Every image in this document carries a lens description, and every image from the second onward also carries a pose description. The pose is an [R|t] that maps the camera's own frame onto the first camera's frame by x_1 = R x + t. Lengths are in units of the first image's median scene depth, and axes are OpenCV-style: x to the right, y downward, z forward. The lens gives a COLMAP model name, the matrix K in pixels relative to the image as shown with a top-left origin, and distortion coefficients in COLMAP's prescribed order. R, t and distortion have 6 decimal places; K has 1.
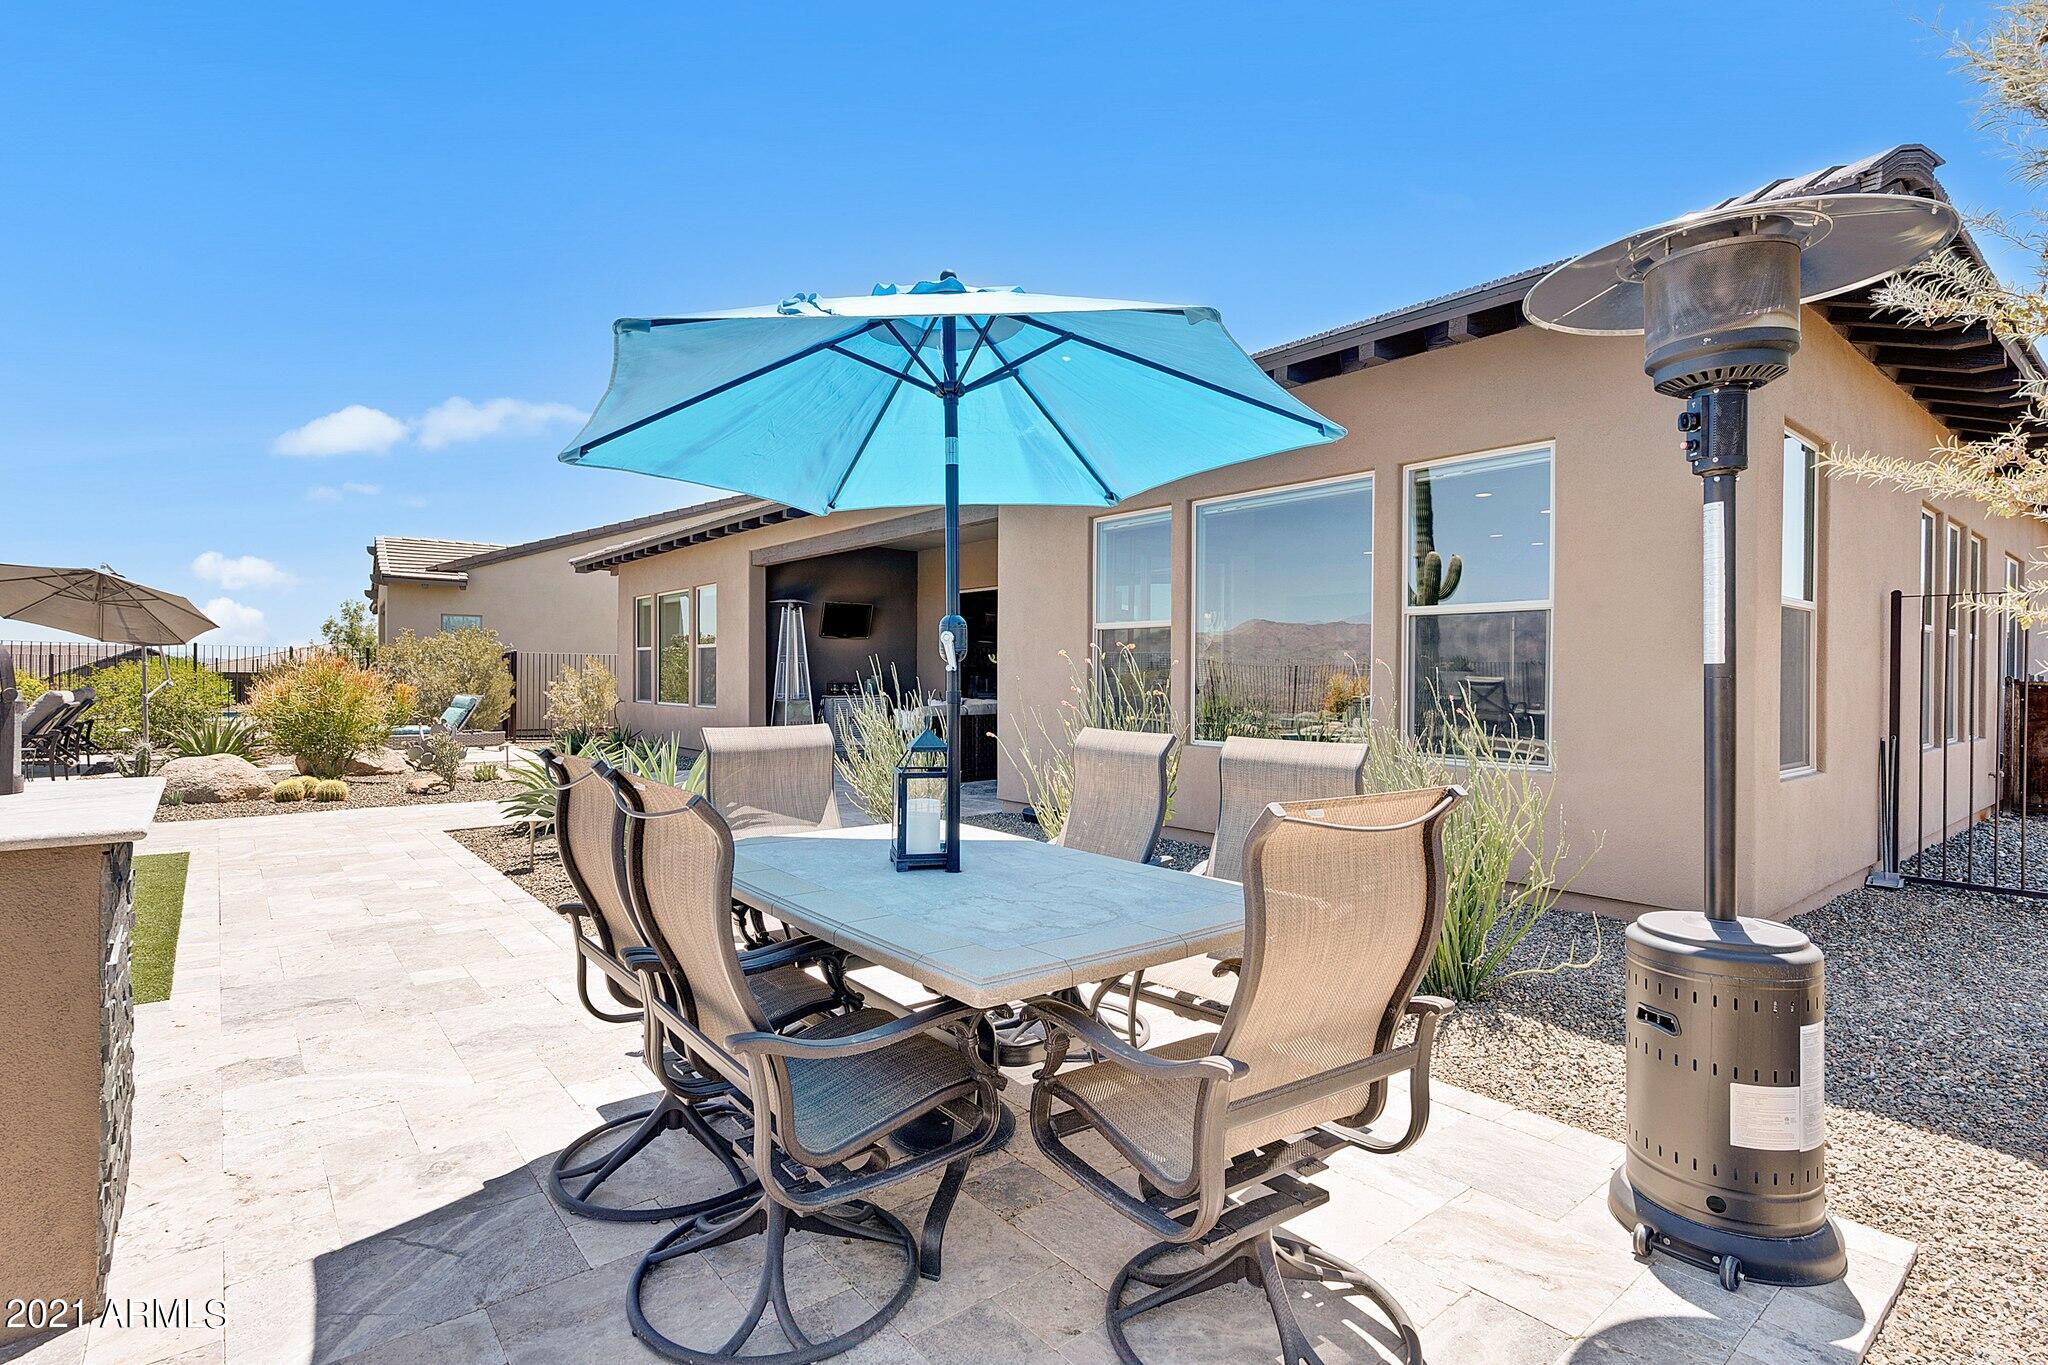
lens RADIAL K [[995.5, 0, 1033.4], [0, 995.5, 680.4], [0, 0, 1]] dist [-0.007333, 0.000545]
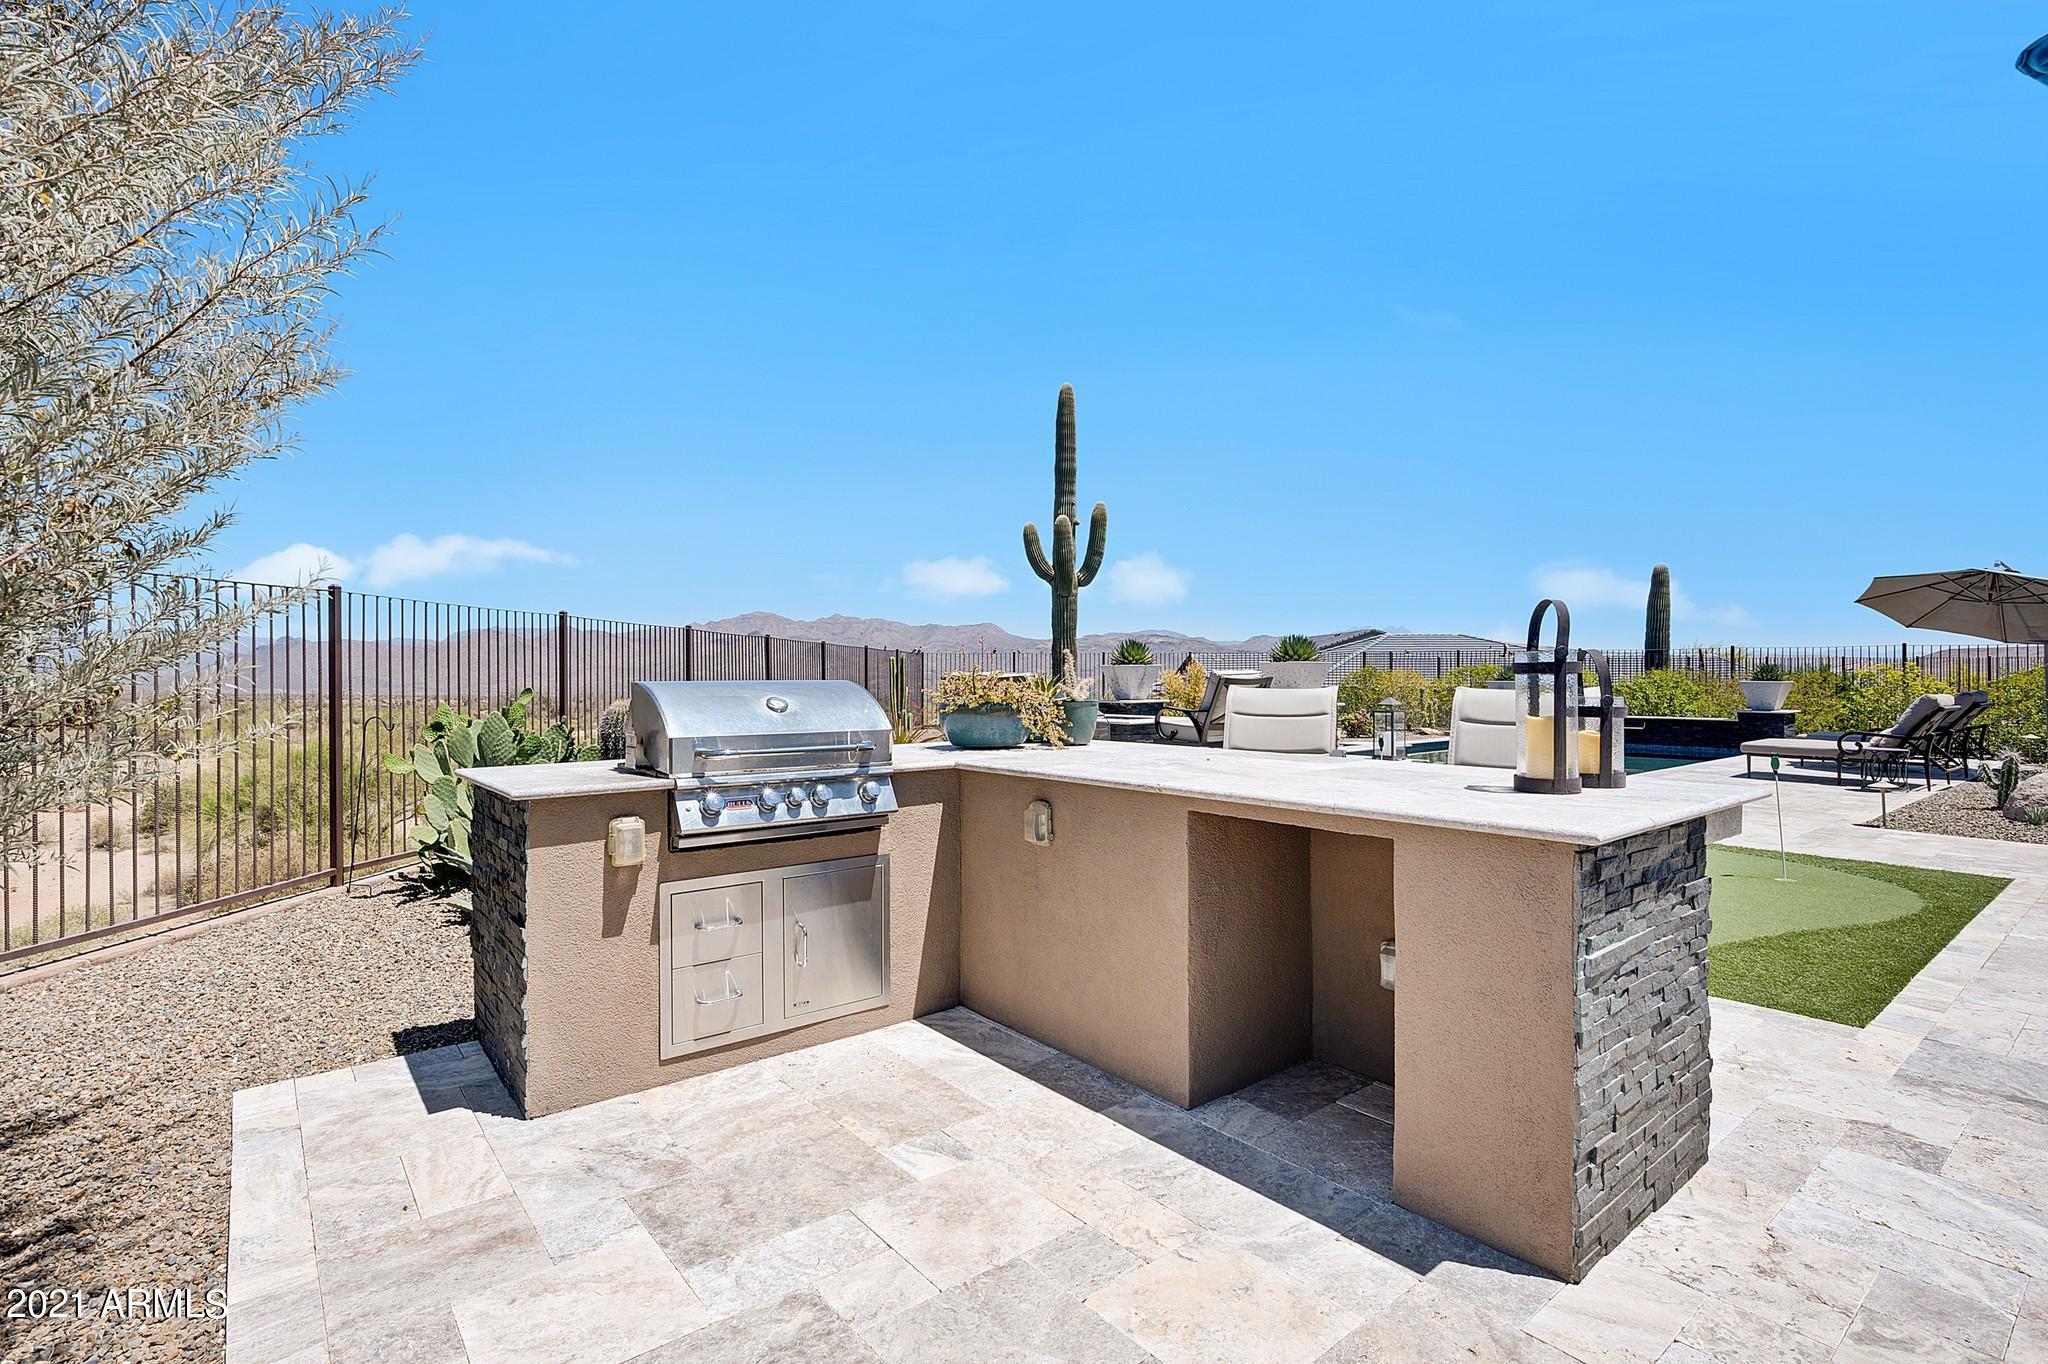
lens RADIAL K [[995.5, 0, 1059.3], [0, 995.5, 674.9], [0, 0, 1]] dist [-0.007333, 0.000545]
pose [[-0.028715, -0.003789, -0.999580, 0.078247], [-0.003994, 0.999985, -0.003676, -0.002854], [0.999580, 0.003886, -0.028730, 0.268908]]
